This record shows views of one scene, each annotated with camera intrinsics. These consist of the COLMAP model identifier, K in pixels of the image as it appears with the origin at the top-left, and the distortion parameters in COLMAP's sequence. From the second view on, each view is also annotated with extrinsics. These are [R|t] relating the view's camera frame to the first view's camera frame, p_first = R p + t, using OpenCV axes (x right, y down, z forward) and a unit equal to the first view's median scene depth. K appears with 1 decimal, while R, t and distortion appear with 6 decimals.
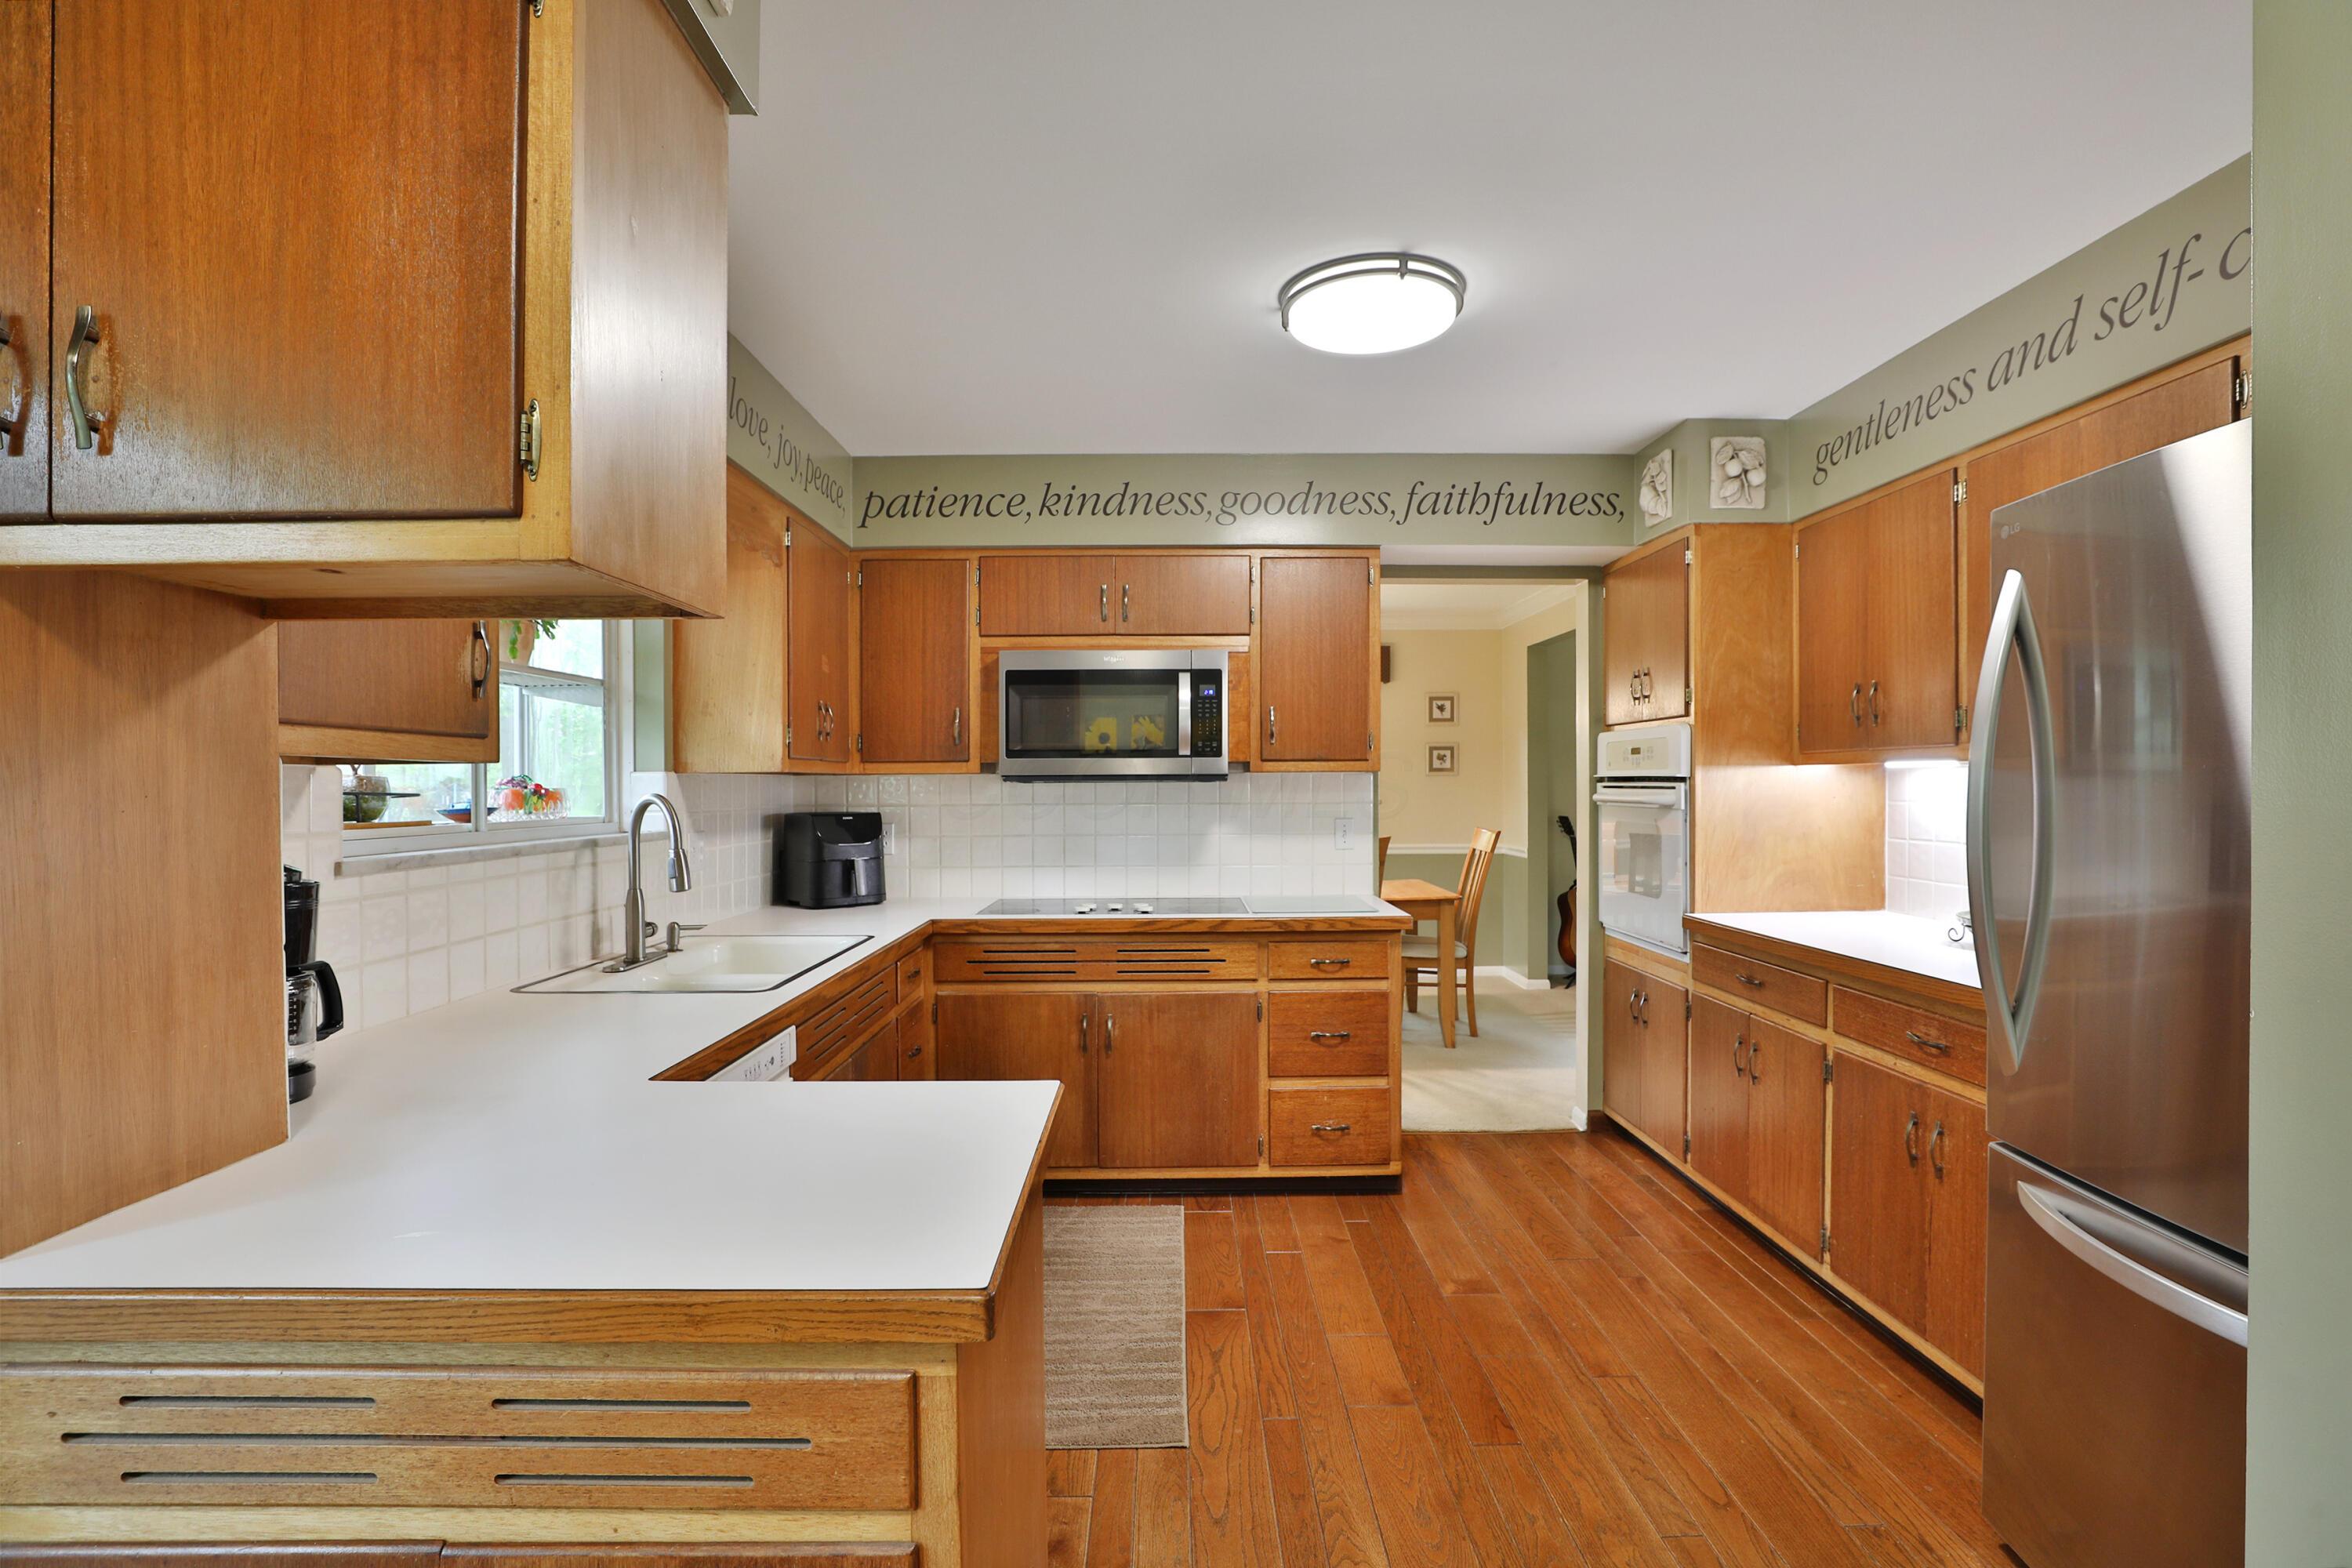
lens RADIAL K [[1081.8, 0, 1177.3], [0, 1081.8, 786.5], [0, 0, 1]] dist [-0.032717, 0.008283]
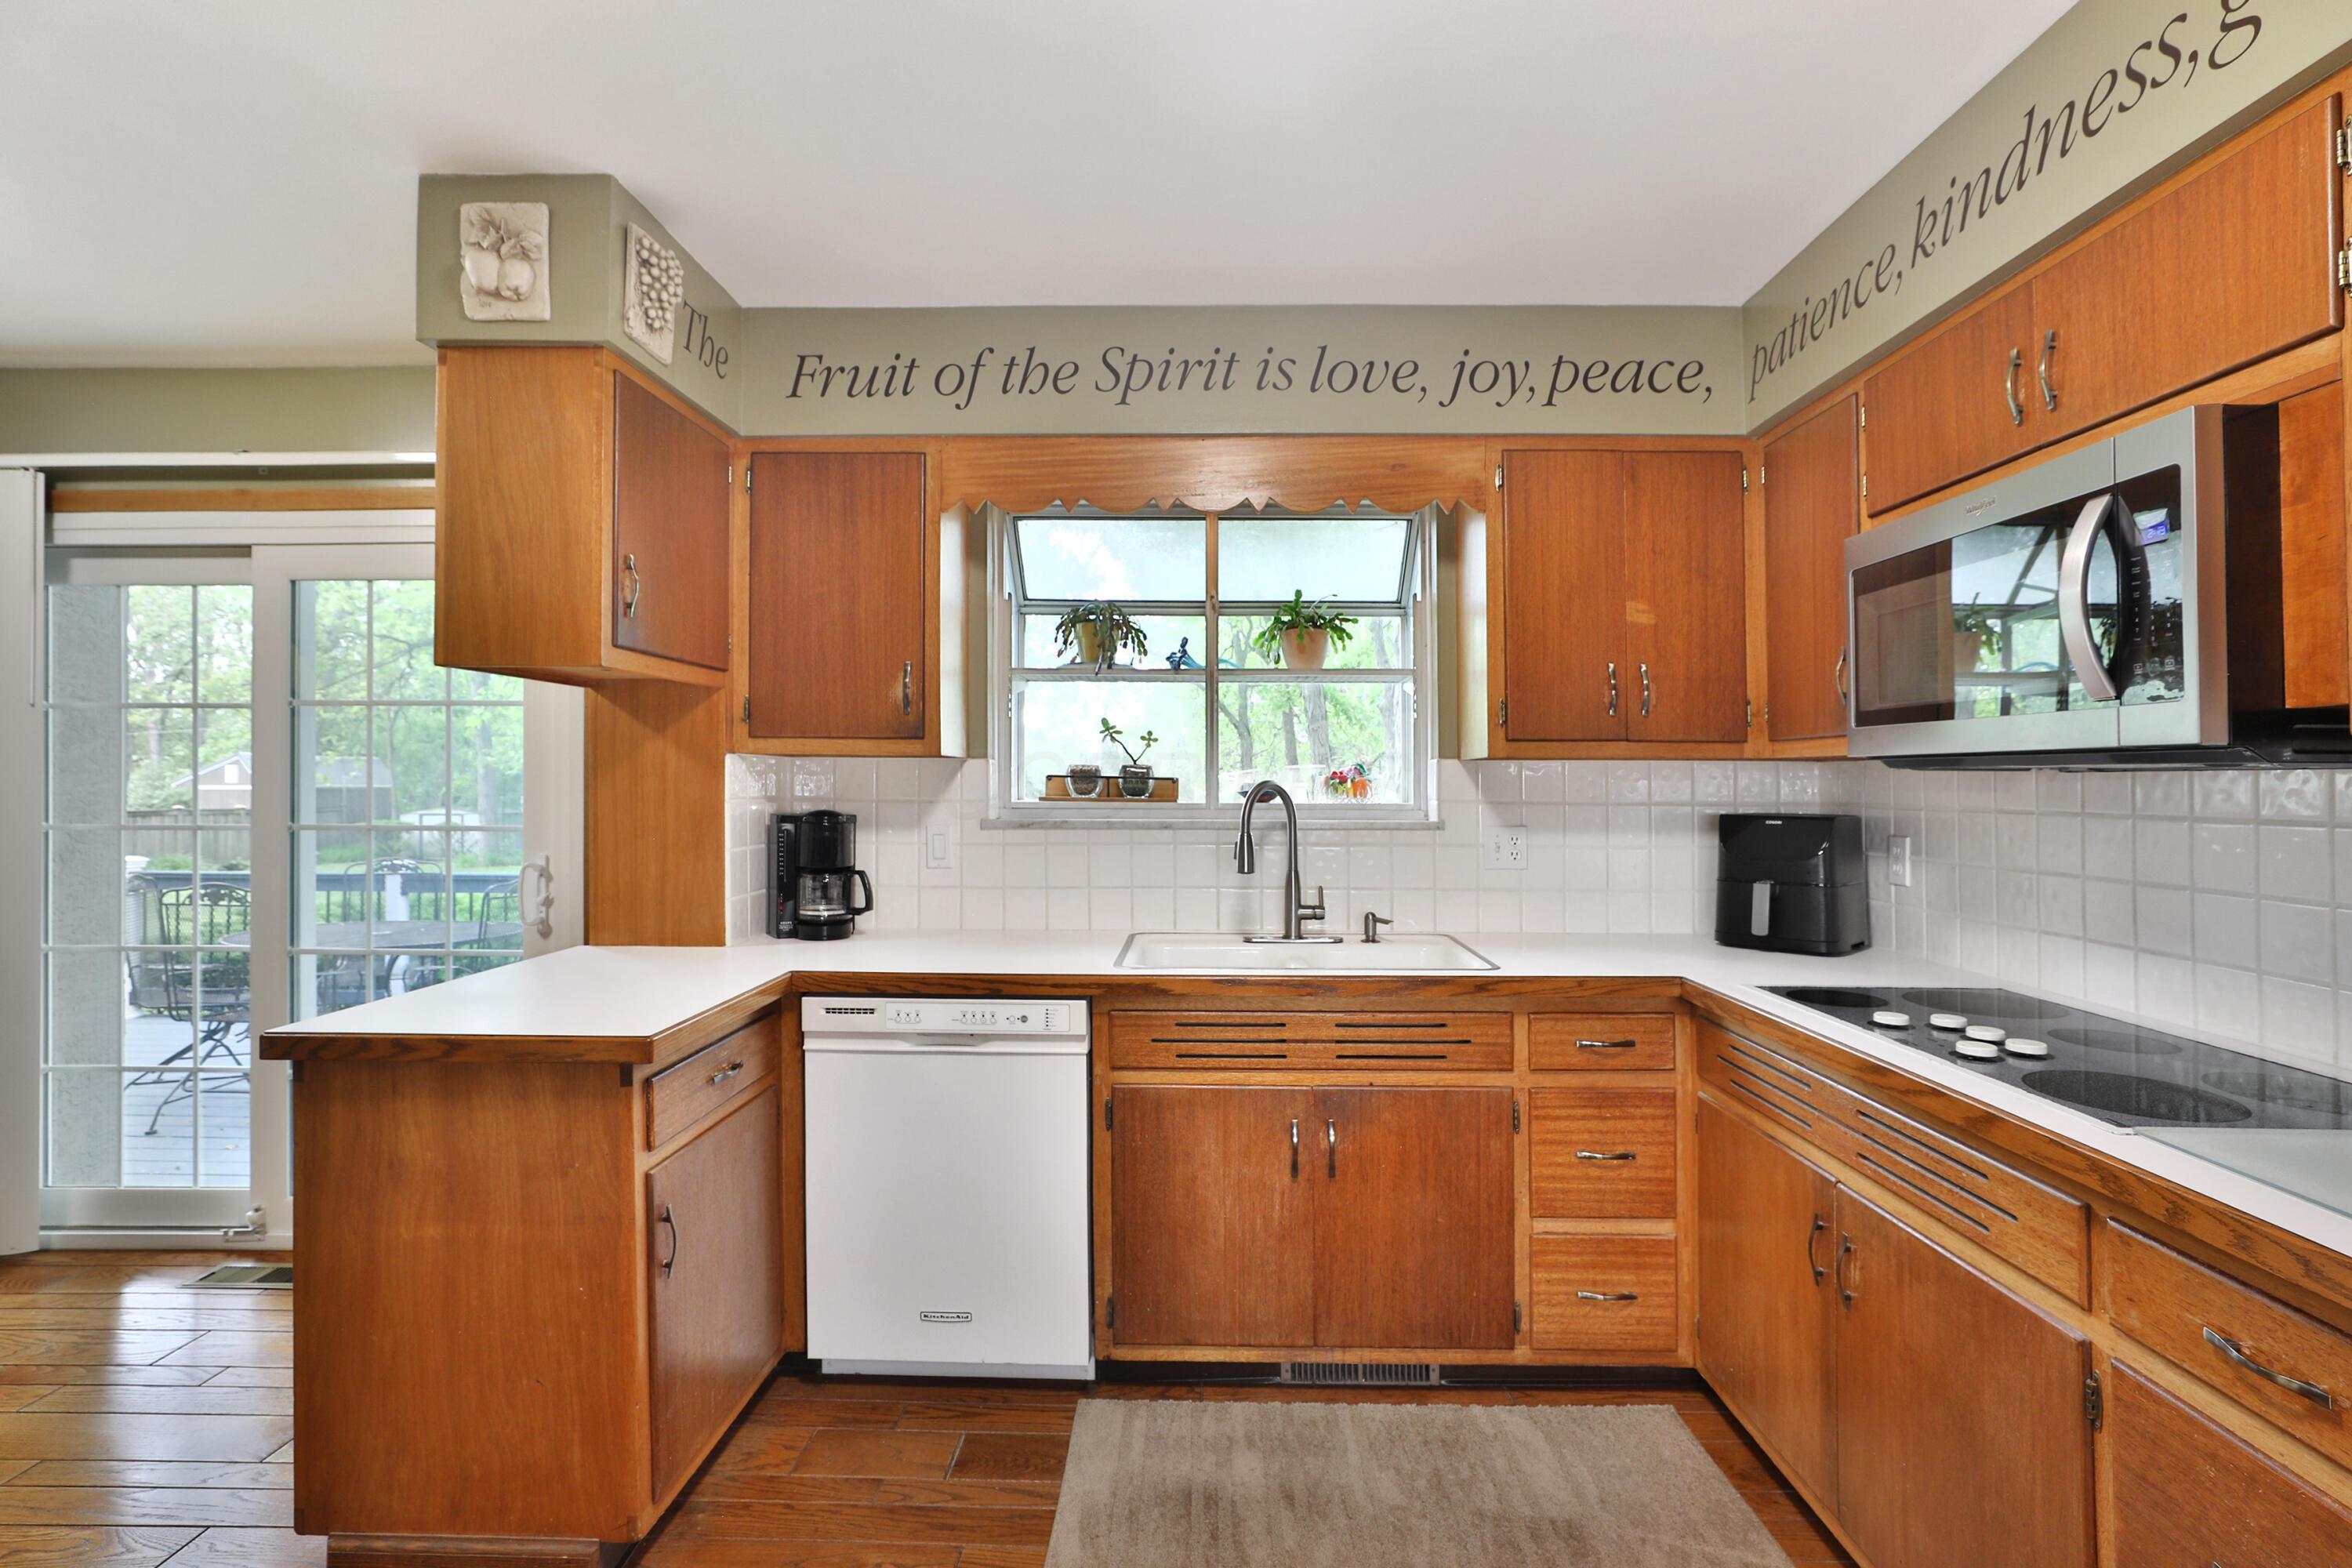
lens RADIAL K [[1098.6, 0, 1209.9], [0, 1098.6, 781.0], [0, 0, 1]] dist [-0.032792, 0.009986]
pose [[-0.015711, 0.008999, -0.999836, 0.440884], [-0.006494, 0.999937, 0.009102, -0.001224], [0.999855, 0.006636, -0.015651, 0.709306]]
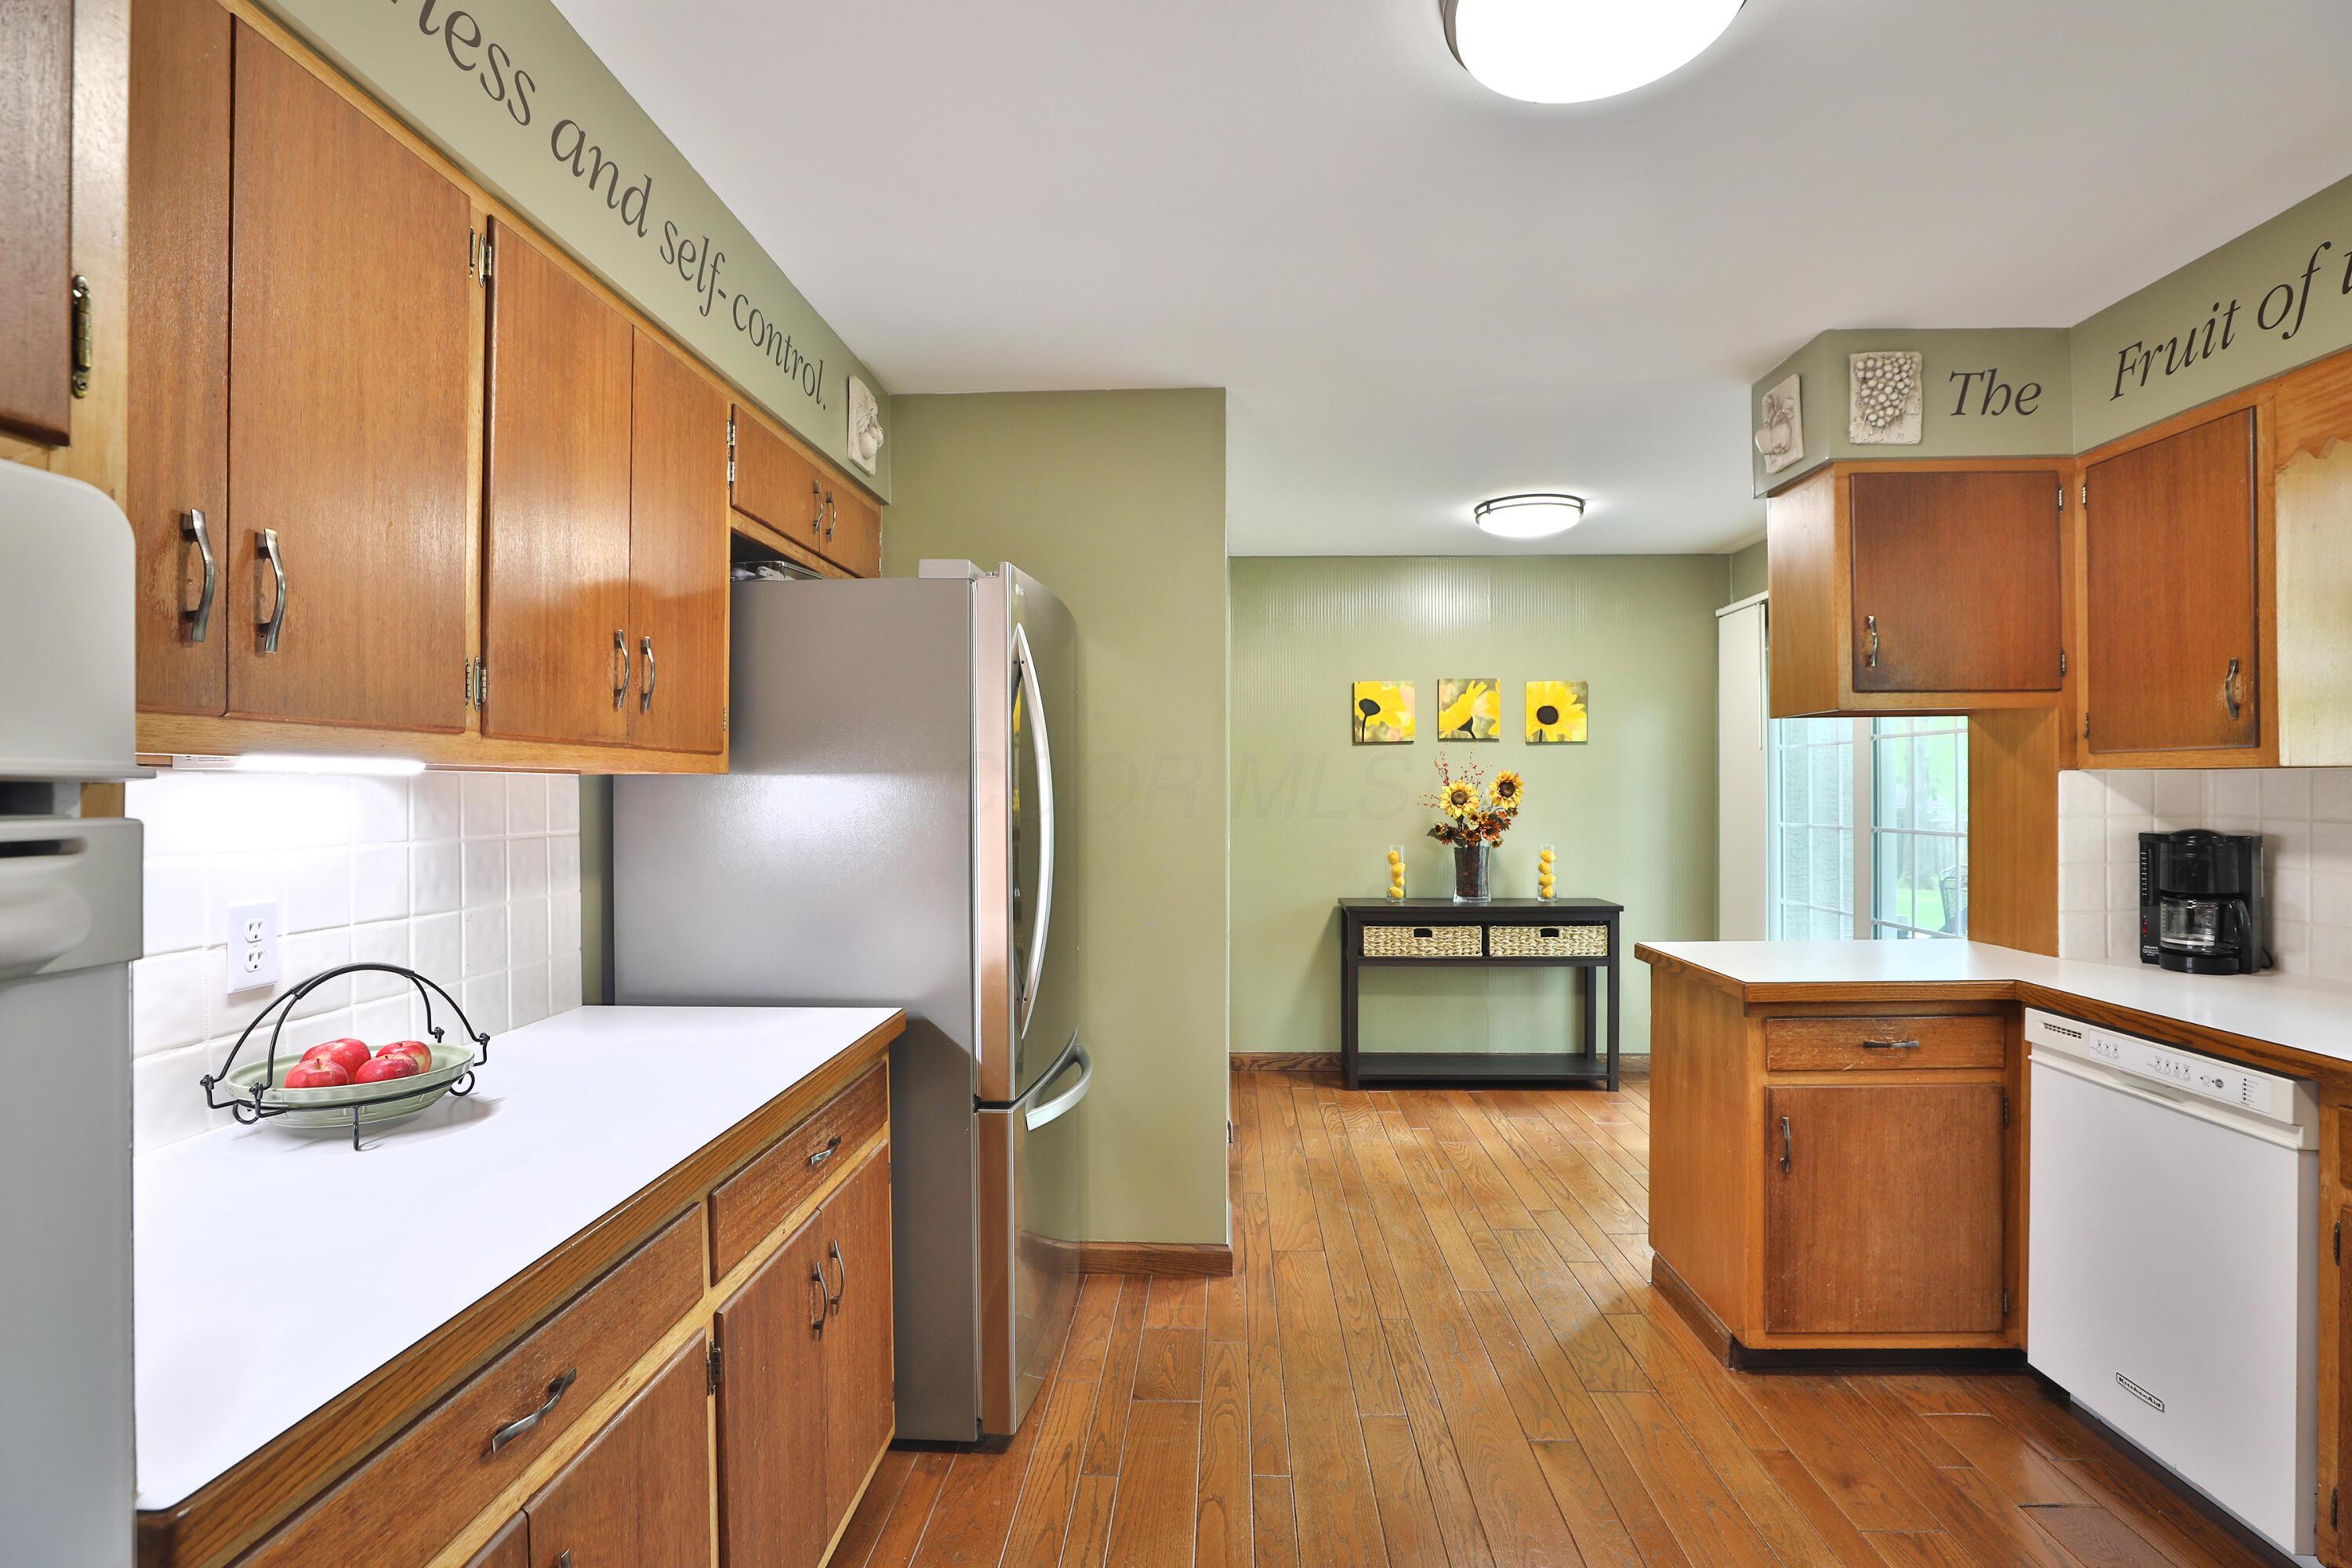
lens RADIAL K [[1130.6, 0, 1176.0], [0, 1130.6, 784.0], [0, 0, 1]] dist [-0.054969, 0.020751]
pose [[-0.998299, 0.014016, 0.056593, 0.271535], [0.013834, 0.999898, -0.003611, -0.007369], [-0.056638, -0.002822, -0.998391, 1.177397]]
